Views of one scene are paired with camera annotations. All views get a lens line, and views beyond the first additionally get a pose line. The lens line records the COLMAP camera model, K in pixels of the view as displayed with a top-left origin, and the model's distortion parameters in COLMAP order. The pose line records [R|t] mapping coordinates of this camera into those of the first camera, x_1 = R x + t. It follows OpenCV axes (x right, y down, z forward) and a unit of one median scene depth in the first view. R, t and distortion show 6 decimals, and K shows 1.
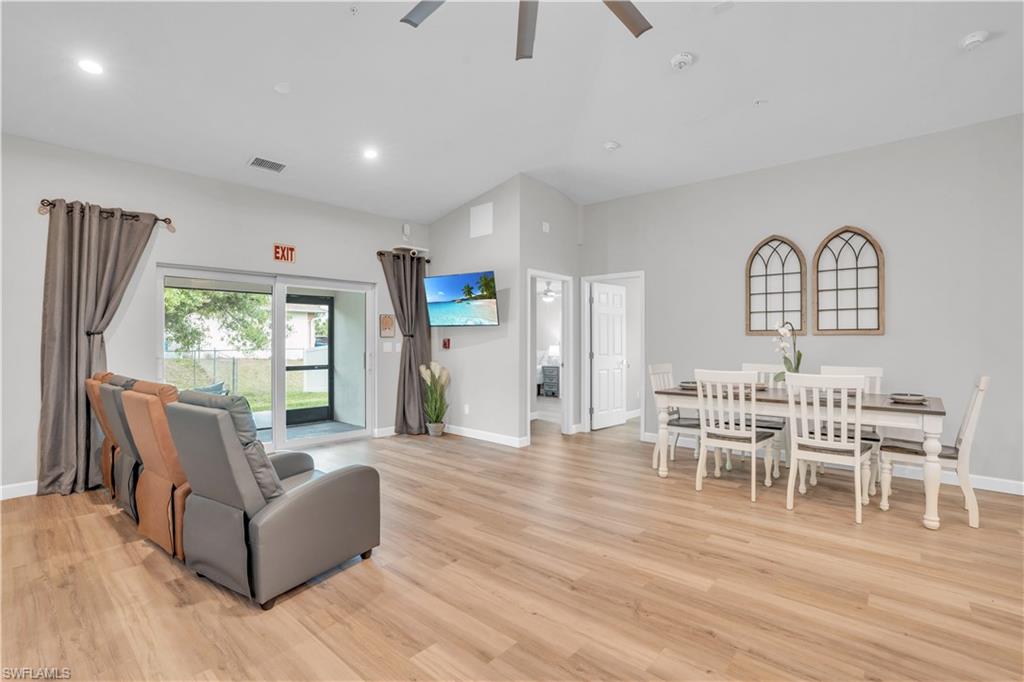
lens RADIAL K [[477.8, 0, 512.0], [0, 477.8, 341.0], [0, 0, 1]] dist [-0.069291, 0.024674]
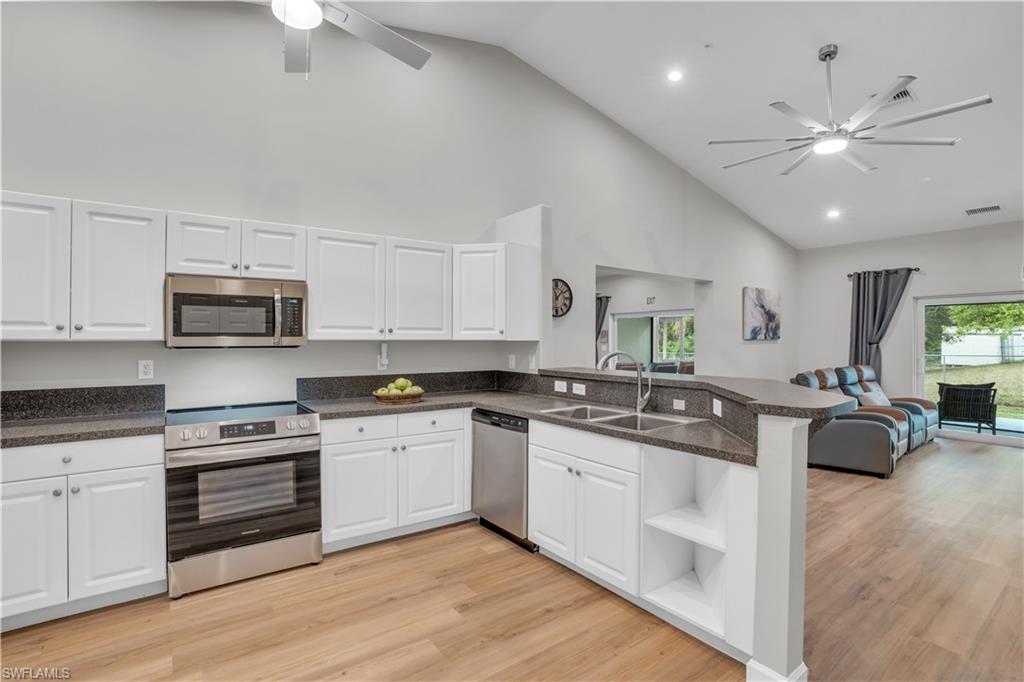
lens RADIAL K [[480.5, 0, 499.1], [0, 480.5, 338.4], [0, 0, 1]] dist [-0.075448, 0.028276]
pose [[-0.245466, -0.004341, -0.969395, 0.983780], [-0.004720, 0.999983, -0.003282, -0.020430], [0.969394, 0.003770, -0.245483, 0.038808]]
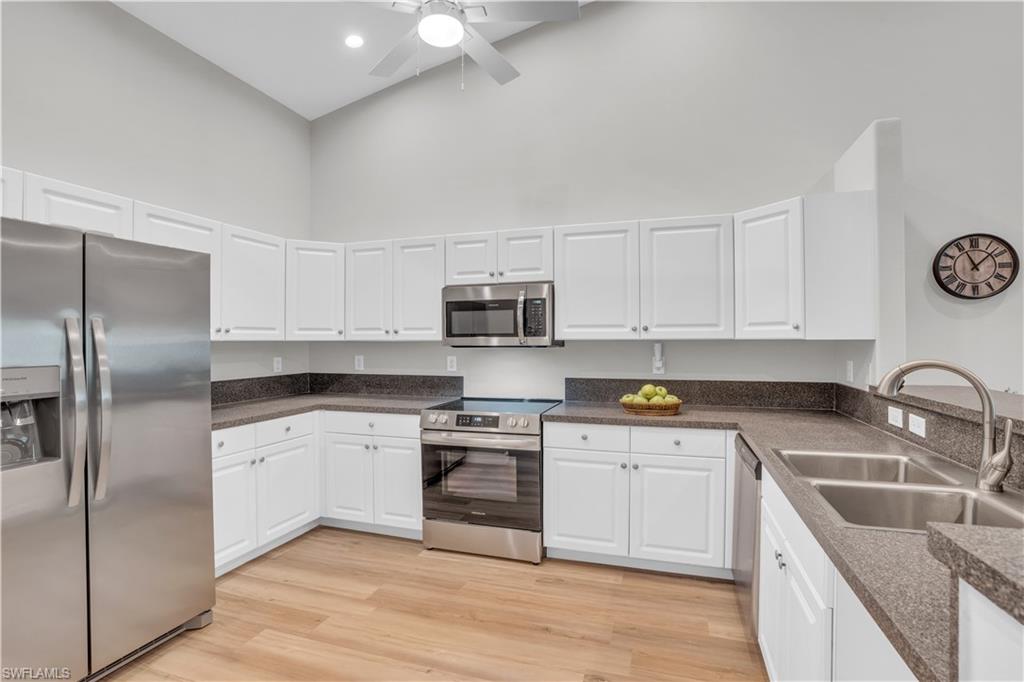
lens RADIAL K [[480.5, 0, 499.1], [0, 480.5, 338.4], [0, 0, 1]] dist [-0.075448, 0.028276]
pose [[-0.923467, 0.000818, -0.383677, 0.718497], [0.000477, 0.999999, 0.000984, -0.021773], [0.383677, 0.000725, -0.923467, 0.214769]]
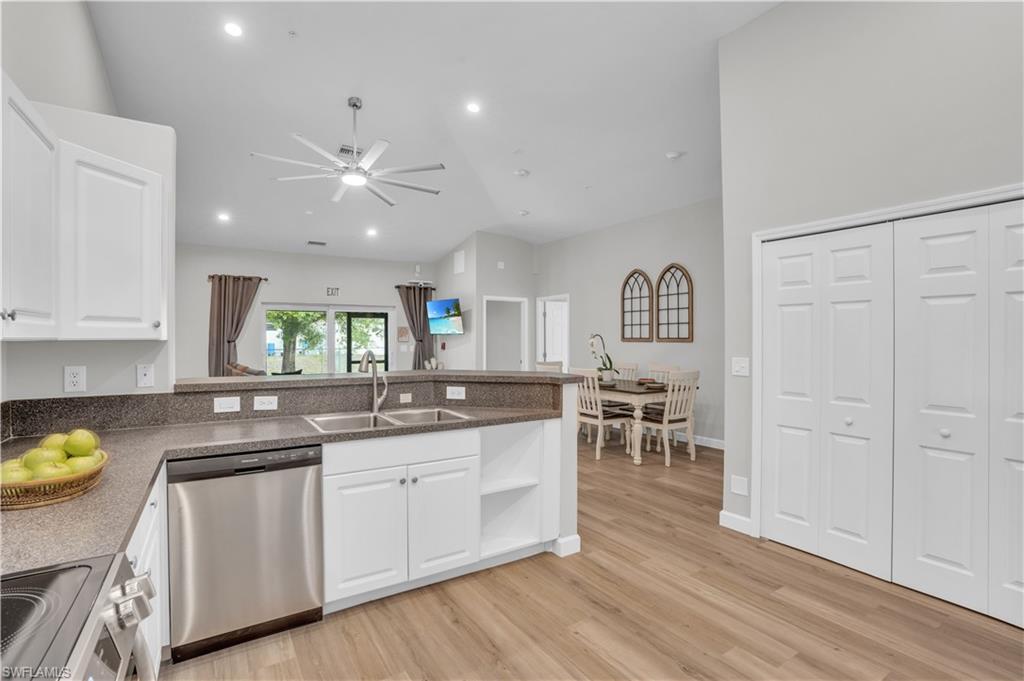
lens RADIAL K [[488.5, 0, 506.9], [0, 488.5, 338.4], [0, 0, 1]] dist [-0.051609, 0.000225]
pose [[0.960546, -0.000672, -0.278120, 0.649191], [-0.000052, 0.999997, -0.002596, -0.020329], [0.278121, 0.002508, 0.960543, -0.524251]]
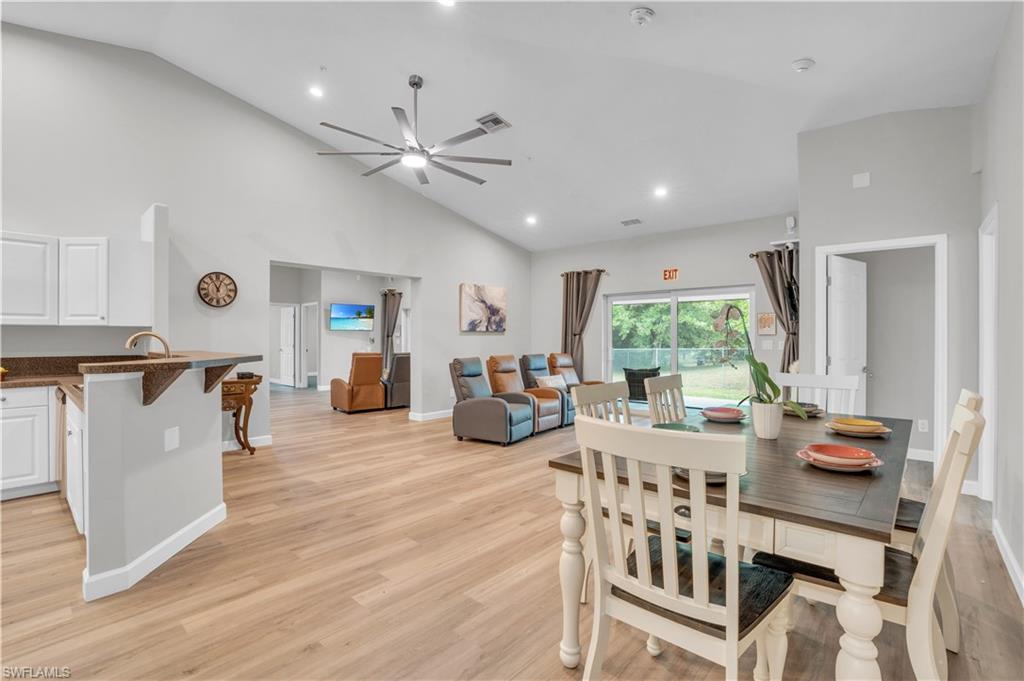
lens RADIAL K [[480.5, 0, 499.1], [0, 480.5, 337.9], [0, 0, 1]] dist [-0.075448, 0.028276]
pose [[-0.041819, -0.001668, -0.999124, 1.028818], [-0.004331, 0.999990, -0.001488, 0.001588], [0.999116, 0.004265, -0.041826, 0.636149]]
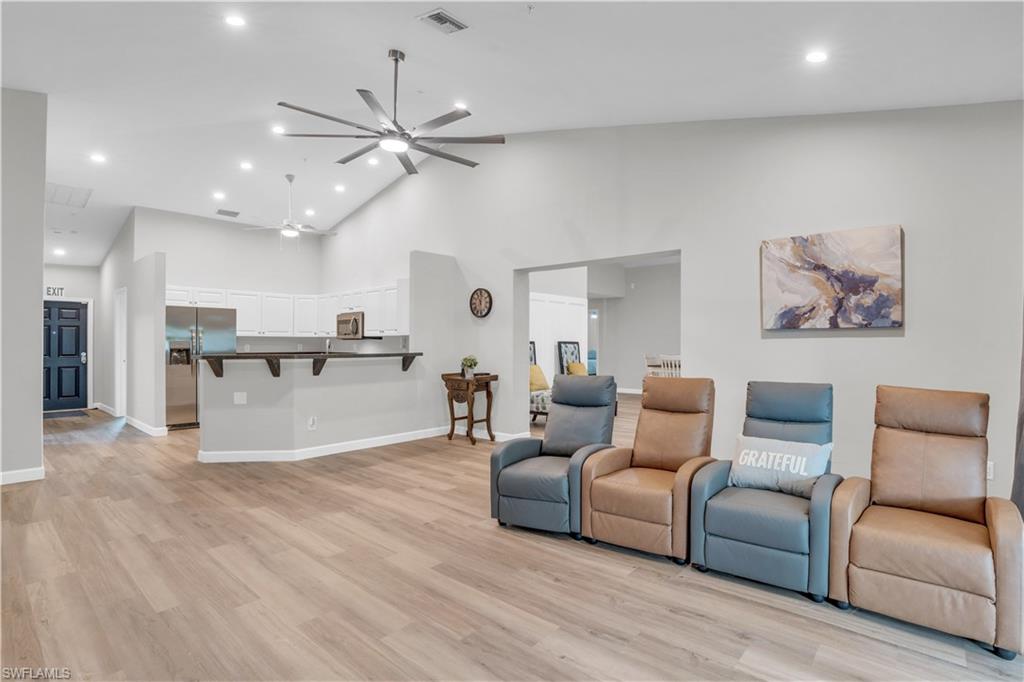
lens RADIAL K [[483.1, 0, 548.3], [0, 483.1, 340.8], [0, 0, 1]] dist [-0.059143, 0.017144]
pose [[-0.999181, -0.002543, -0.040390, -0.228815], [-0.002476, 0.999995, -0.001720, -0.001553], [0.040394, -0.001619, -0.999183, 1.326747]]
